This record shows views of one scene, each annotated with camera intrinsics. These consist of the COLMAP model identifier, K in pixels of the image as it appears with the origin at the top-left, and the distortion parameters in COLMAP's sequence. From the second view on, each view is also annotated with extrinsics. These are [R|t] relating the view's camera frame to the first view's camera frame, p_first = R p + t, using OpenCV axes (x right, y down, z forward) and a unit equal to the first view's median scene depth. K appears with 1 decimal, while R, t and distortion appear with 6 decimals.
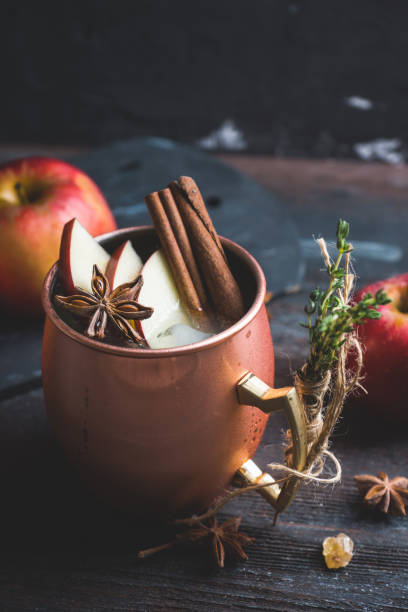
lens RADIAL K [[1132.1, 0, 204.0], [0, 1132.1, 306.0], [0, 0, 1]] dist [-0.072647, 0.108144]
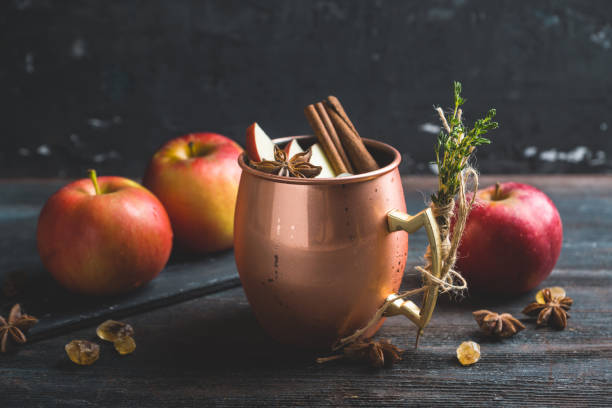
lens RADIAL K [[1132.1, 0, 306.0], [0, 1132.1, 204.0], [0, 0, 1]] dist [-0.072647, 0.108144]
pose [[0.996512, -0.035693, 0.075425, -0.161524], [0.056609, 0.953257, -0.296811, 0.431676], [-0.061306, 0.300045, 0.951953, -0.283139]]
